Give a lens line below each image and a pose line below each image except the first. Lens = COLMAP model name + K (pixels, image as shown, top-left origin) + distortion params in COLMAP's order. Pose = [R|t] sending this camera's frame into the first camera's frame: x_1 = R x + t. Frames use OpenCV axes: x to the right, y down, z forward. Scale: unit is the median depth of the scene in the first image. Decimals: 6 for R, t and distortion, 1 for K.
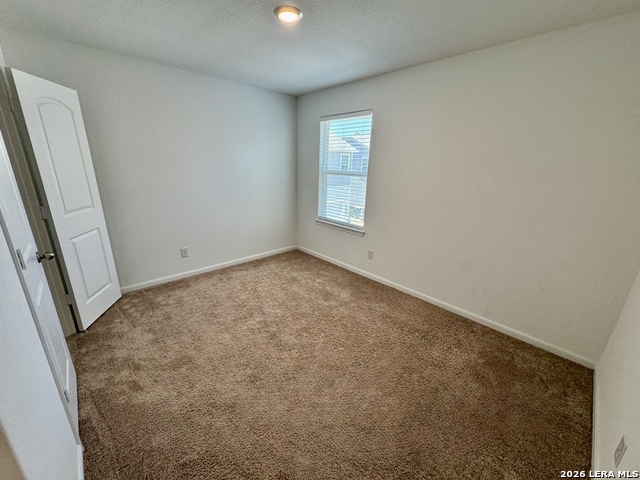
lens RADIAL K [[255.4, 0, 320.0], [0, 255.4, 240.0], [0, 0, 1]] dist [-0.010848, 0.000178]
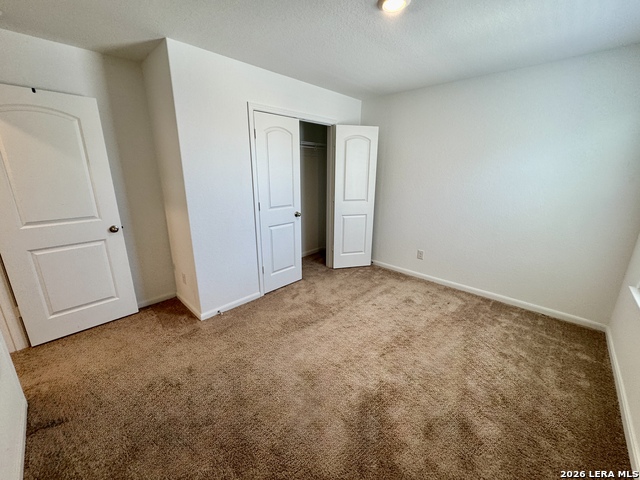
lens RADIAL K [[255.4, 0, 320.0], [0, 255.4, 240.0], [0, 0, 1]] dist [-0.010848, 0.000178]
pose [[0.045372, 0.239396, -0.969861, 0.554393], [-0.291552, 0.931766, 0.216354, -0.135801], [0.955478, 0.272949, 0.112073, 0.517828]]
